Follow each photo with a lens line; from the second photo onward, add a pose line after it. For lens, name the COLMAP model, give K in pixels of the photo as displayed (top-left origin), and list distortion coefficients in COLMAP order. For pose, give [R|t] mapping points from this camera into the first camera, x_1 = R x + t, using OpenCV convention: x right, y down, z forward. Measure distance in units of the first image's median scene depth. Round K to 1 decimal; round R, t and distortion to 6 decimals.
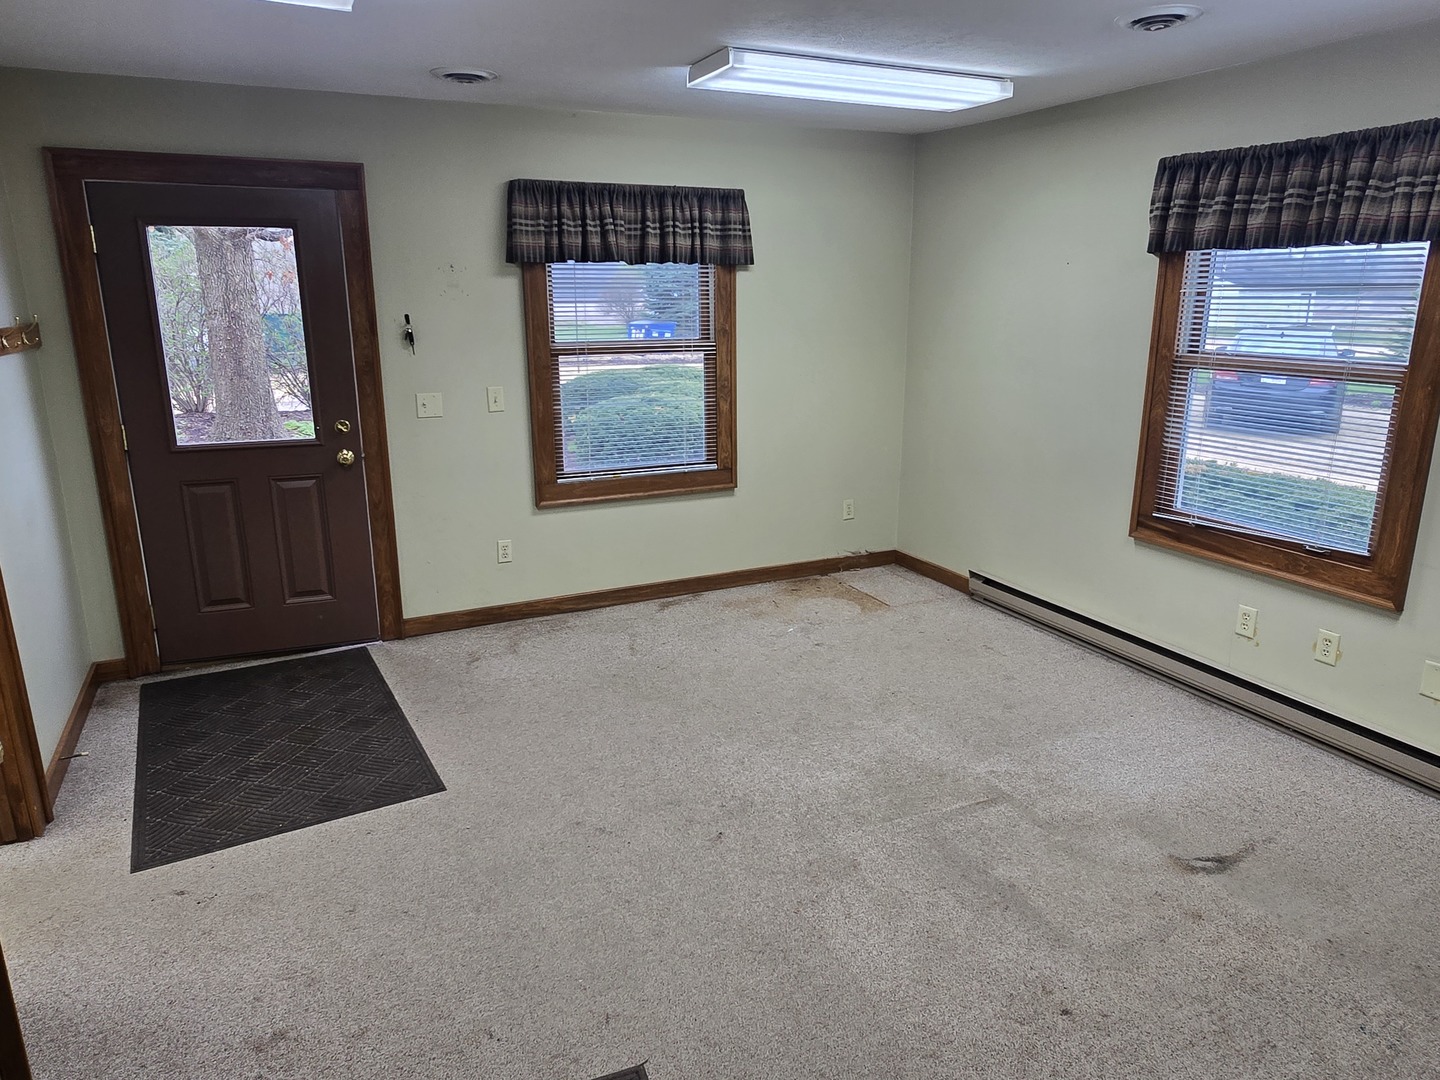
lens RADIAL K [[962.0, 0, 721.7], [0, 962.0, 540.7], [0, 0, 1]] dist [0.019181, -0.000397]
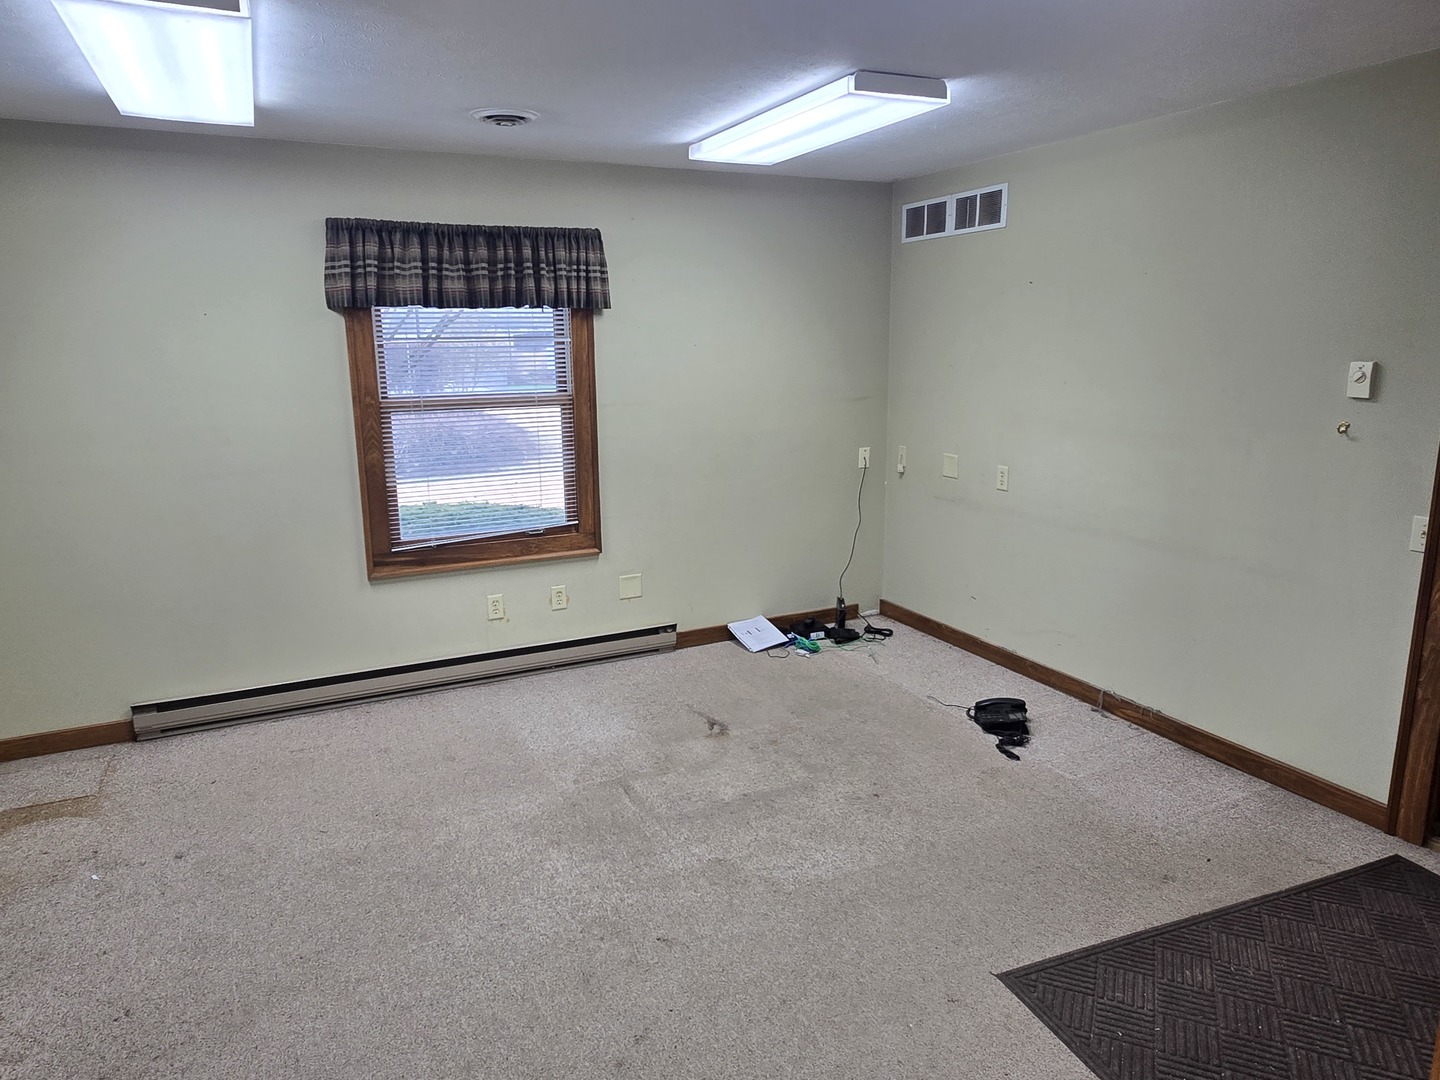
lens RADIAL K [[962.0, 0, 722.3], [0, 962.0, 541.4], [0, 0, 1]] dist [0.019181, -0.000397]
pose [[-0.023201, -0.207594, 0.977940, -0.733090], [0.267732, 0.941183, 0.206143, -0.193325], [-0.963214, 0.266608, 0.033744, 0.745515]]
